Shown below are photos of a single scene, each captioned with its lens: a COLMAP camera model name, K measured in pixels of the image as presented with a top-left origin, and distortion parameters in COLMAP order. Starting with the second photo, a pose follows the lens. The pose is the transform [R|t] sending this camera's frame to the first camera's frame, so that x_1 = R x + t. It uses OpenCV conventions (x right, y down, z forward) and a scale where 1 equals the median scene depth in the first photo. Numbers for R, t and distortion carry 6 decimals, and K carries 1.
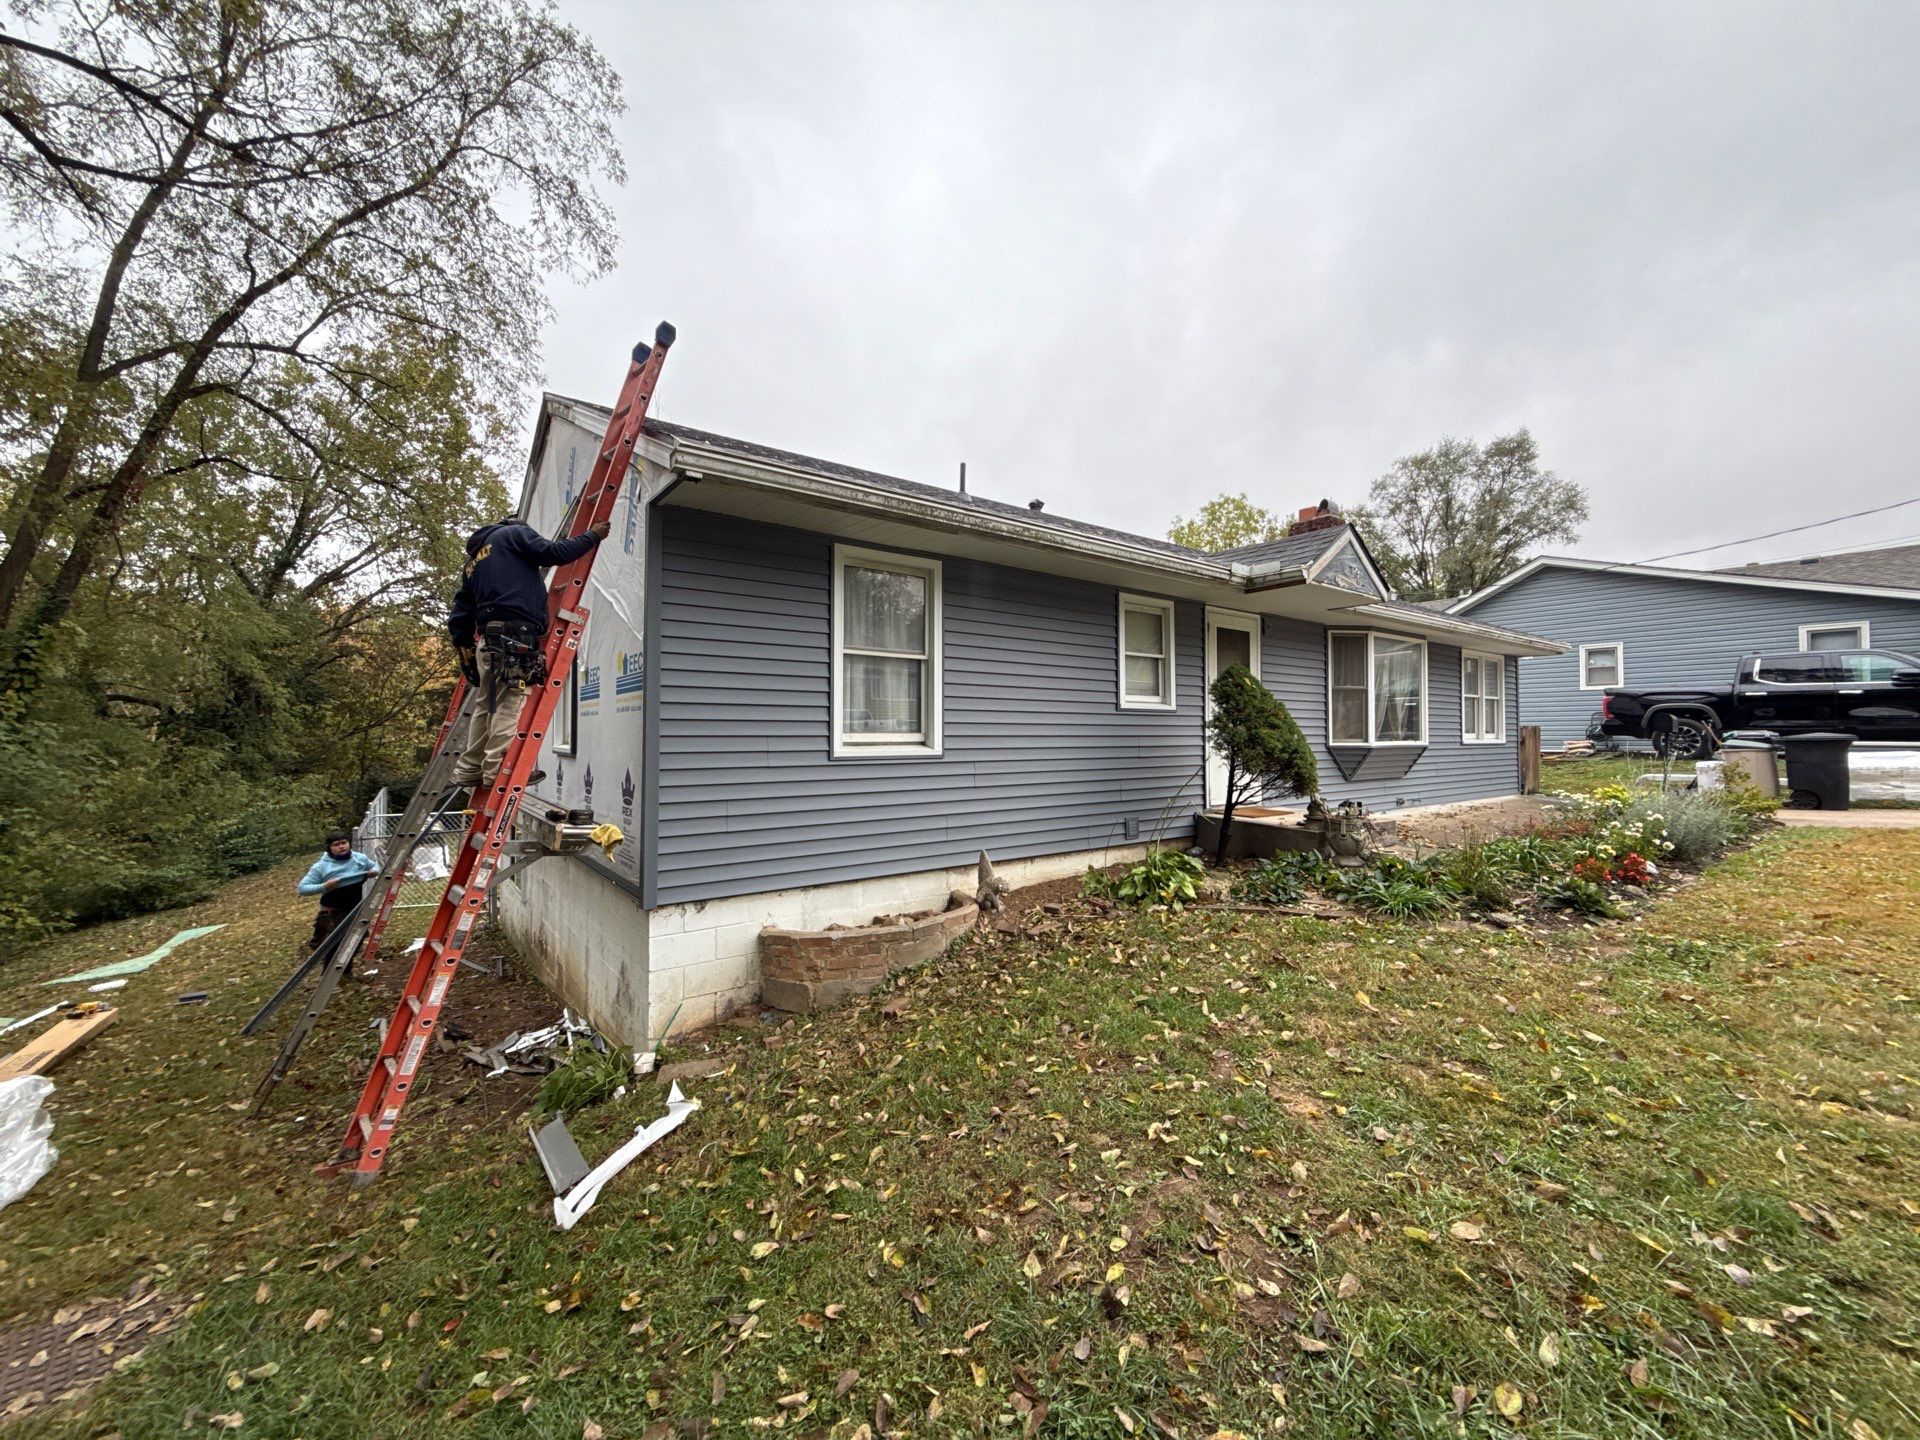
lens RADIAL K [[758.2, 0, 959.4], [0, 758.2, 718.2], [0, 0, 1]] dist [-0.001798, 0.000260]
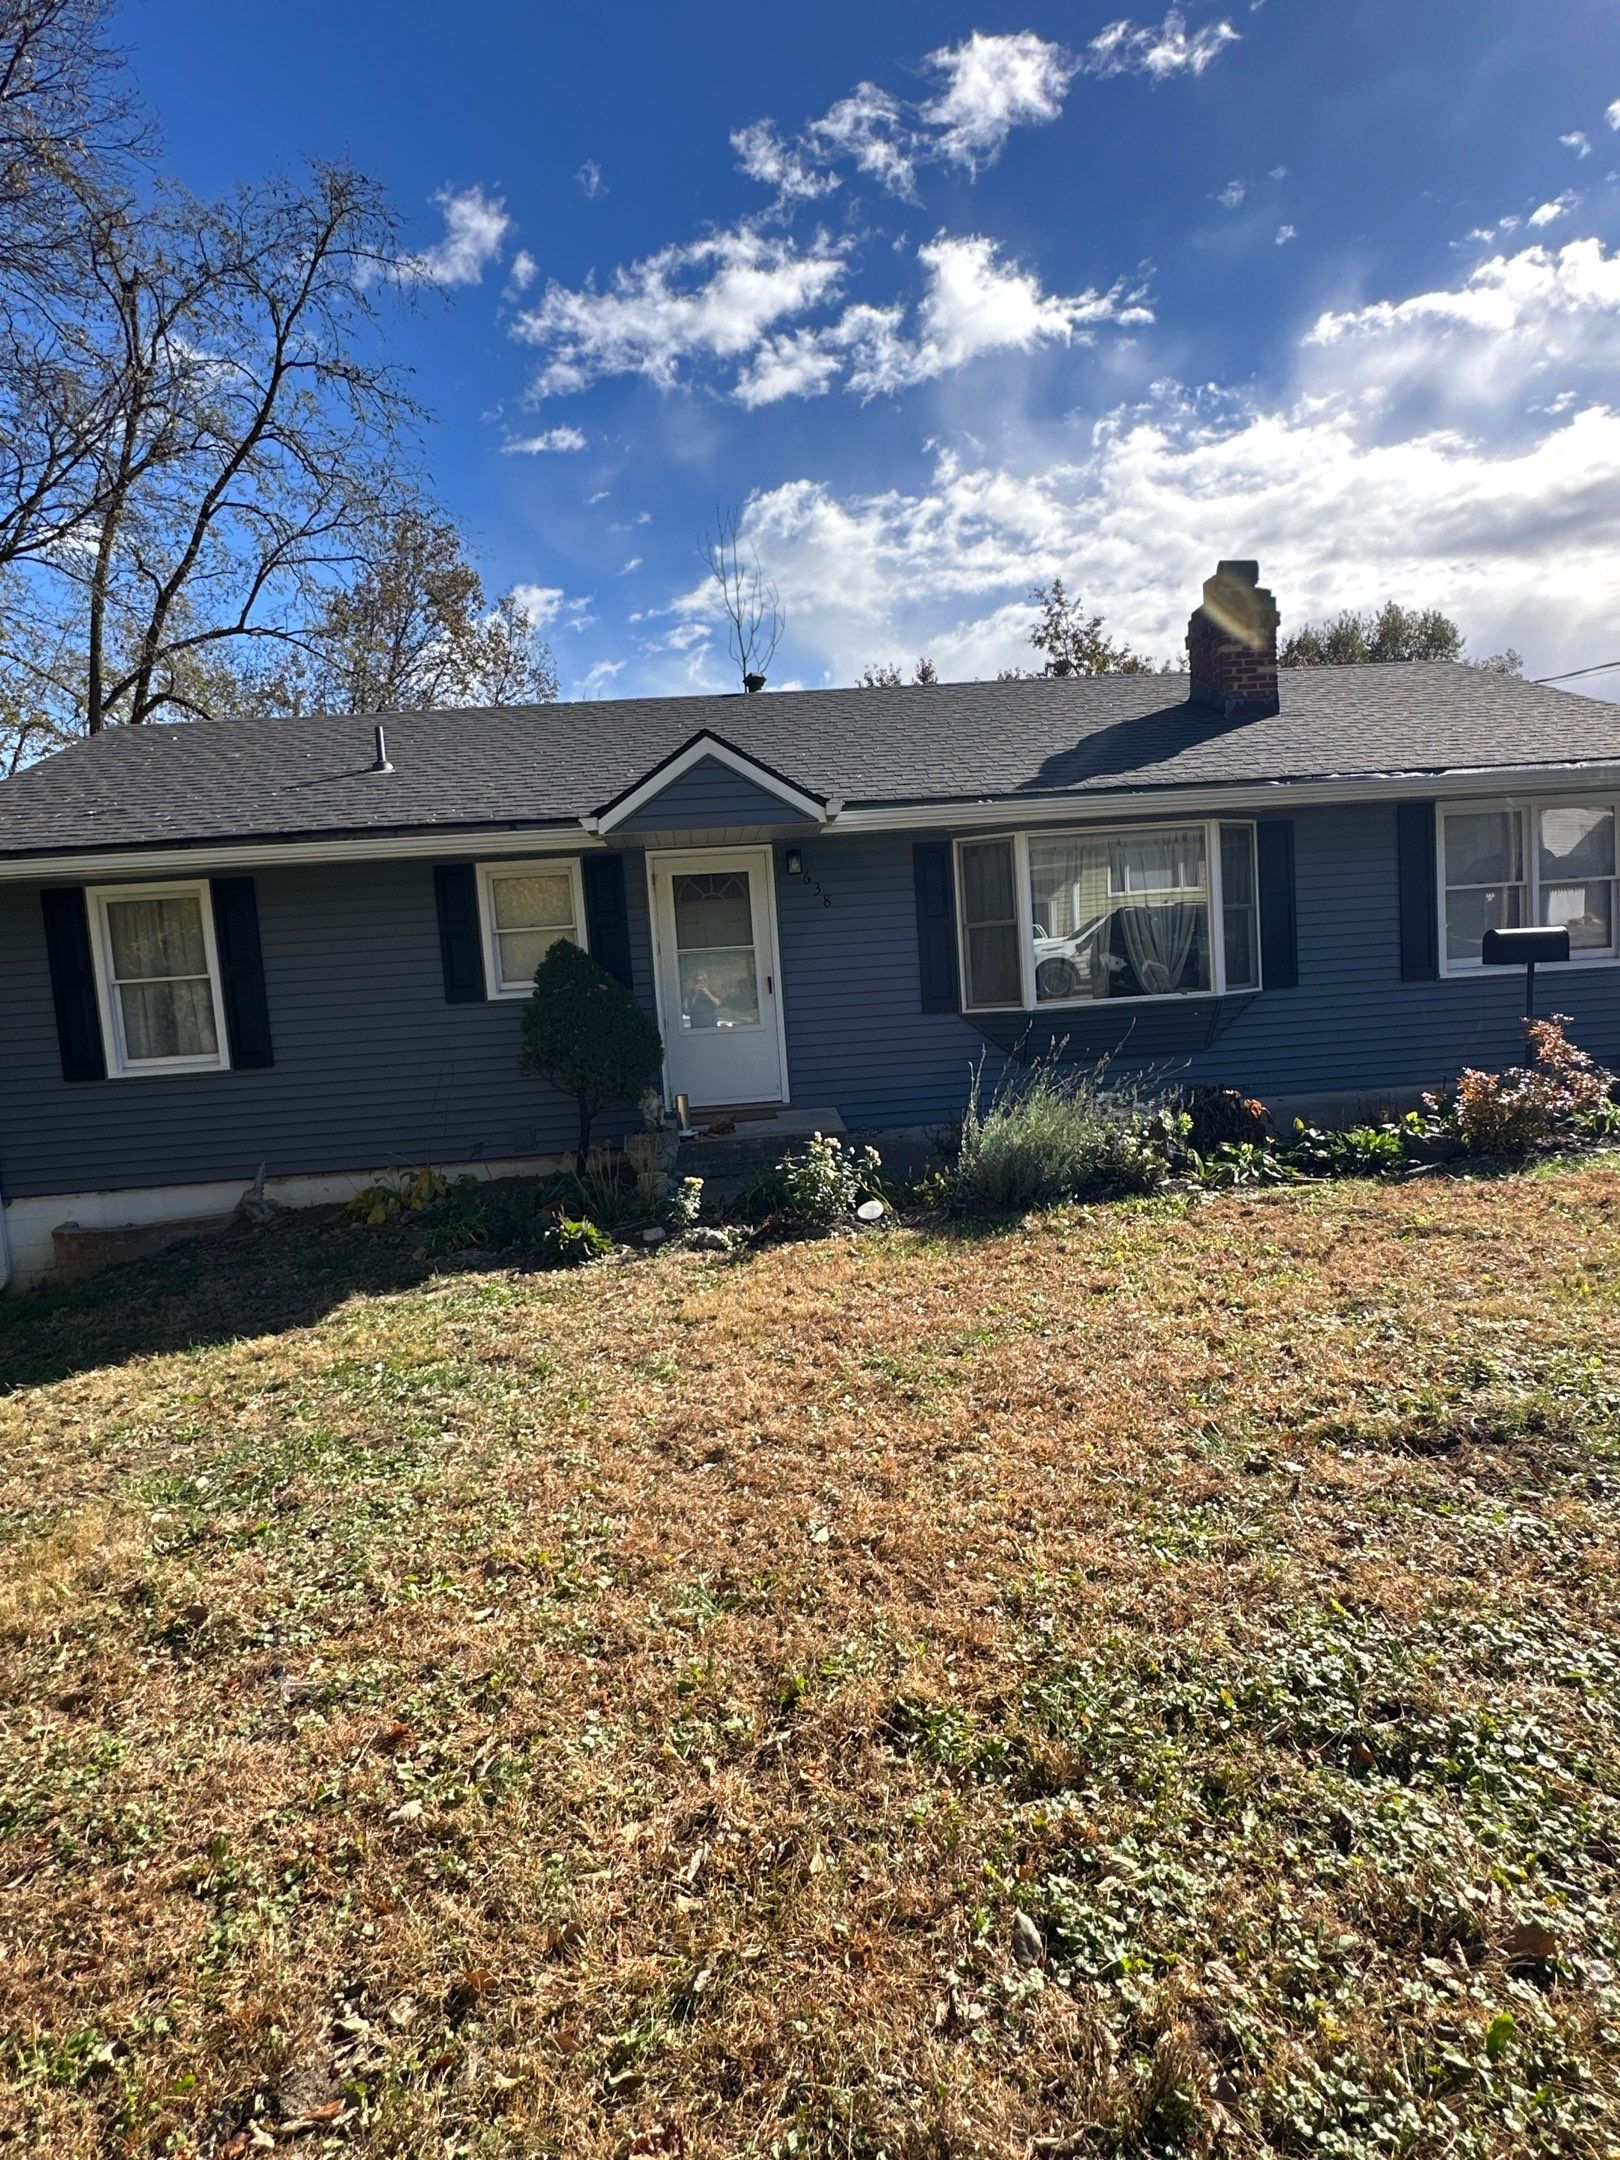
lens RADIAL K [[1208.5, 0, 804.9], [0, 1208.5, 1086.0], [0, 0, 1]] dist [0.000274, 0.001463]
pose [[0.849890, -0.015591, -0.526730, 0.929748], [0.082128, 0.991267, 0.103174, -0.021847], [0.520521, -0.130945, 0.843748, 0.009542]]
